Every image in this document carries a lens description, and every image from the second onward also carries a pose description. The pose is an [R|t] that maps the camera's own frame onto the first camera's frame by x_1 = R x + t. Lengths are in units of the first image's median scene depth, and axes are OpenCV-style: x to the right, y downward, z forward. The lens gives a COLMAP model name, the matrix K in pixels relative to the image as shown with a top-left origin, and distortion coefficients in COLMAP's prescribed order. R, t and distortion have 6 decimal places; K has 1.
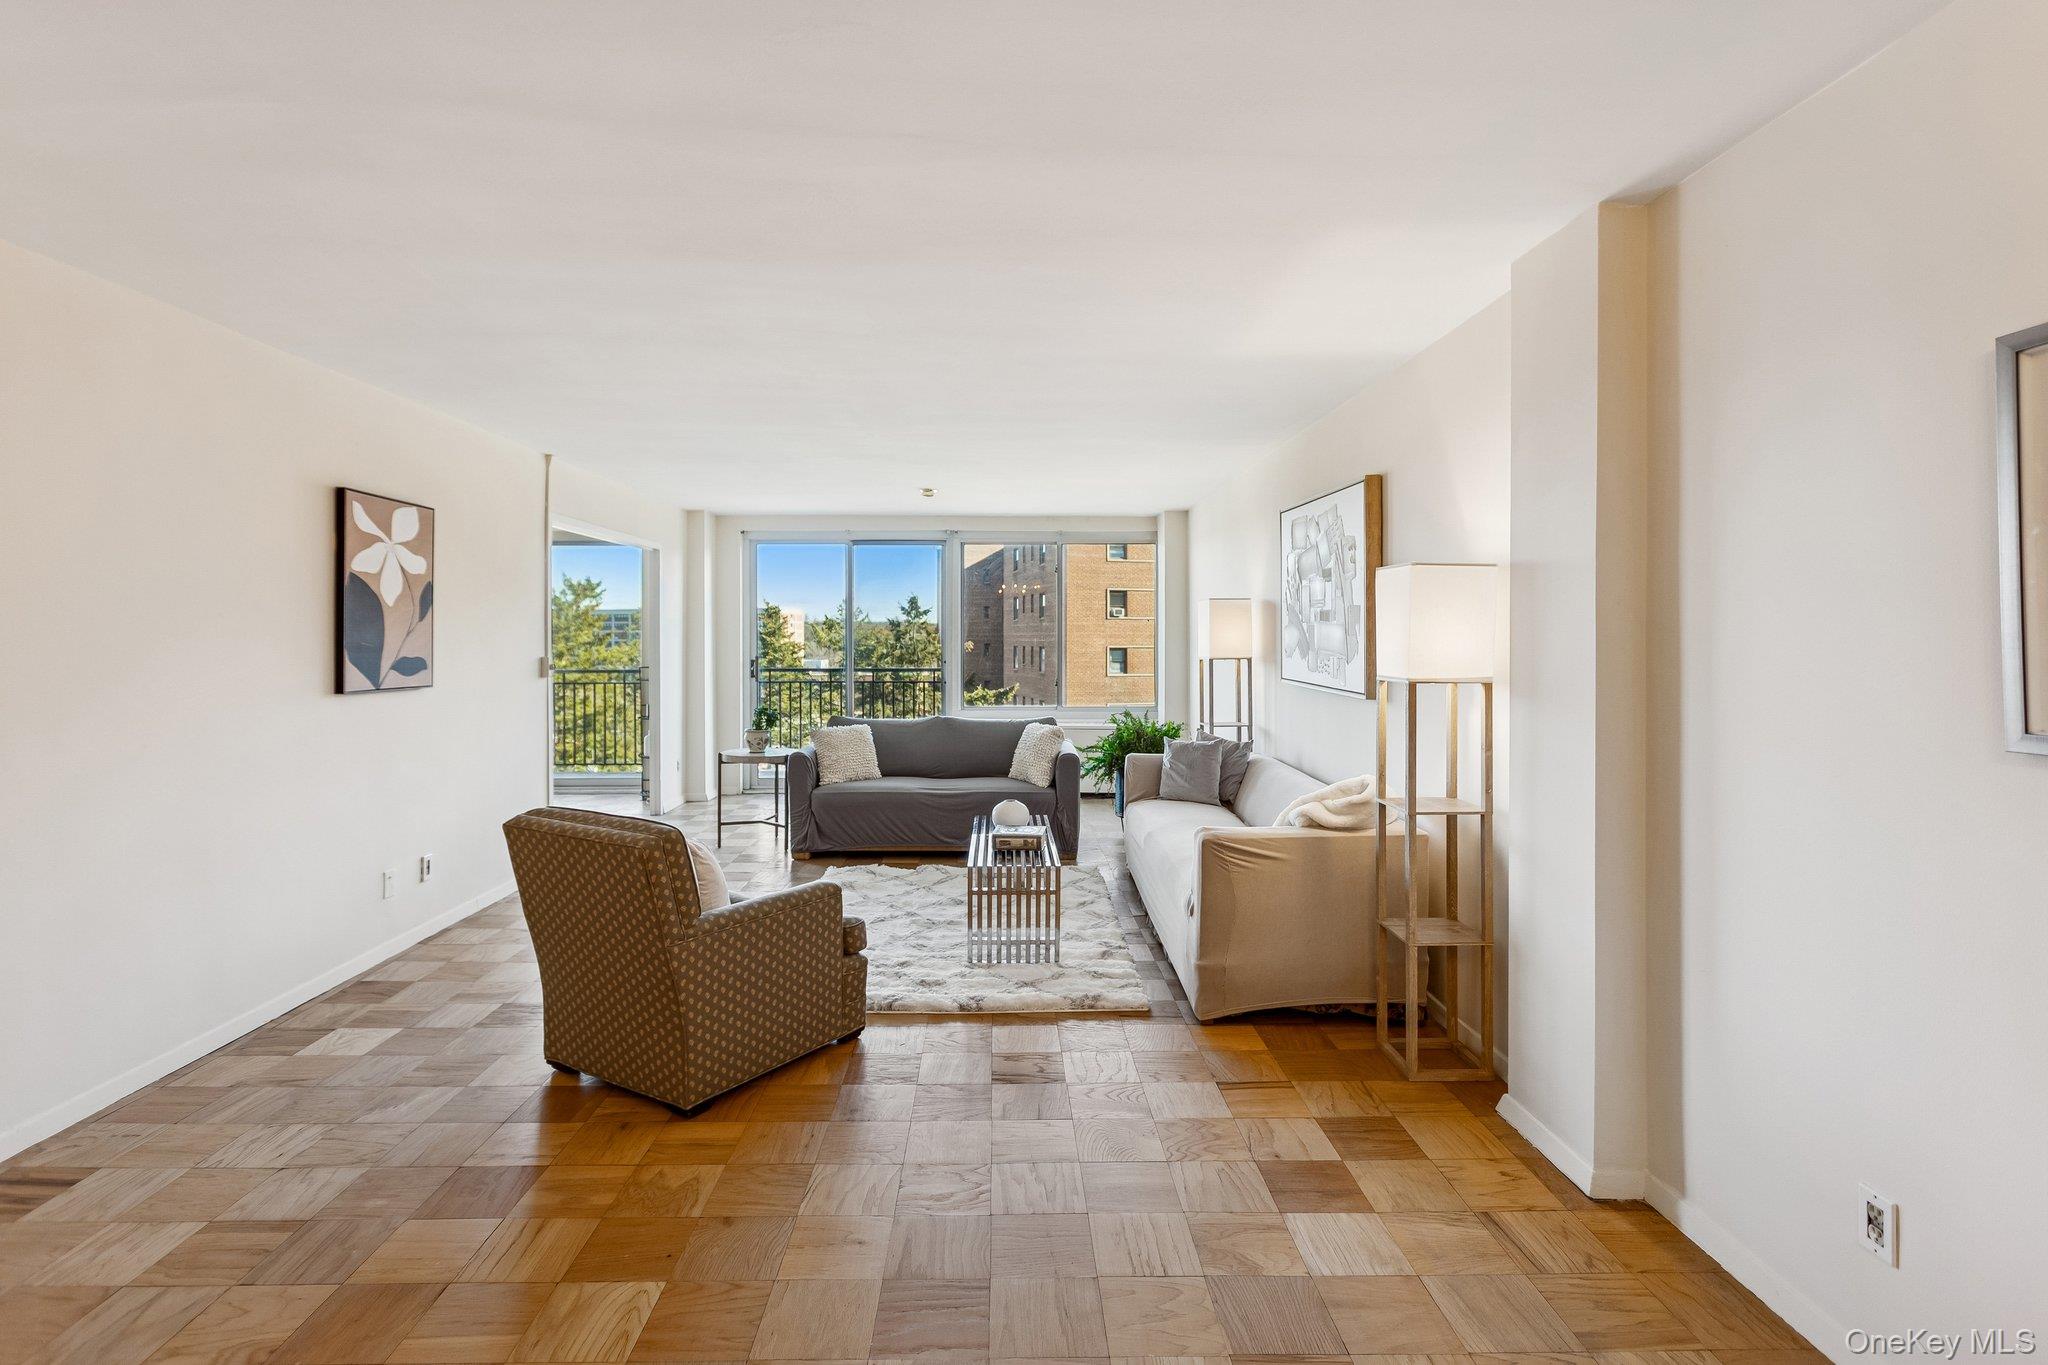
lens RADIAL K [[992.9, 0, 1017.1], [0, 992.9, 640.7], [0, 0, 1]] dist [0.001050, -0.000831]
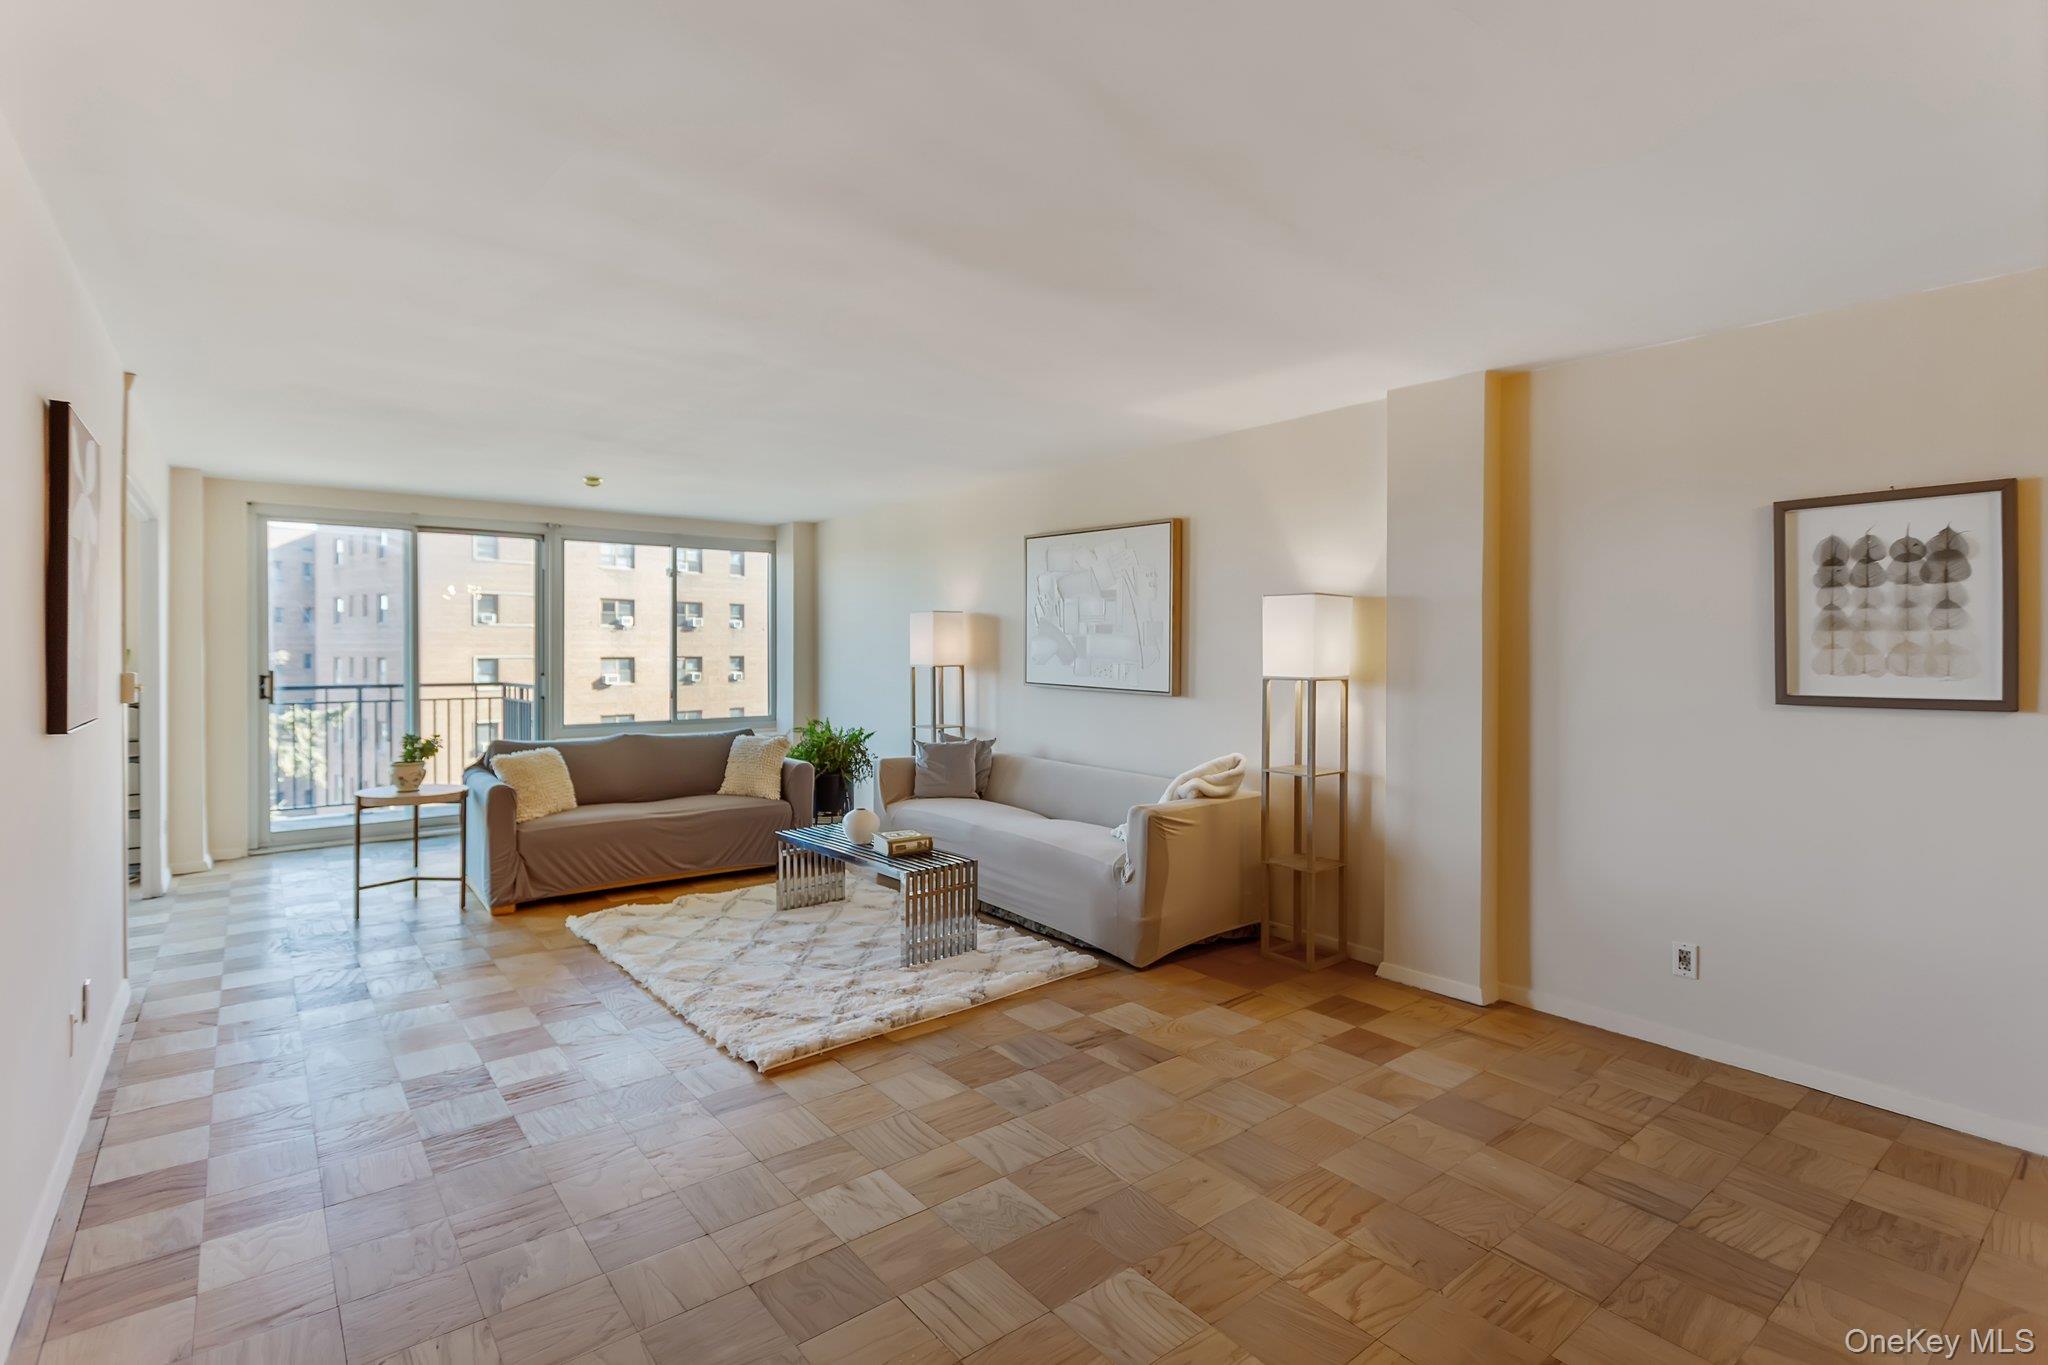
lens RADIAL K [[971.2, 0, 1028.2], [0, 971.2, 653.8], [0, 0, 1]] dist [0.000678, -0.000086]
pose [[0.787152, -0.001294, 0.616757, -0.587858], [-0.000750, 0.999995, 0.003056, 0.001510], [-0.616758, -0.002868, 0.787147, 0.151400]]
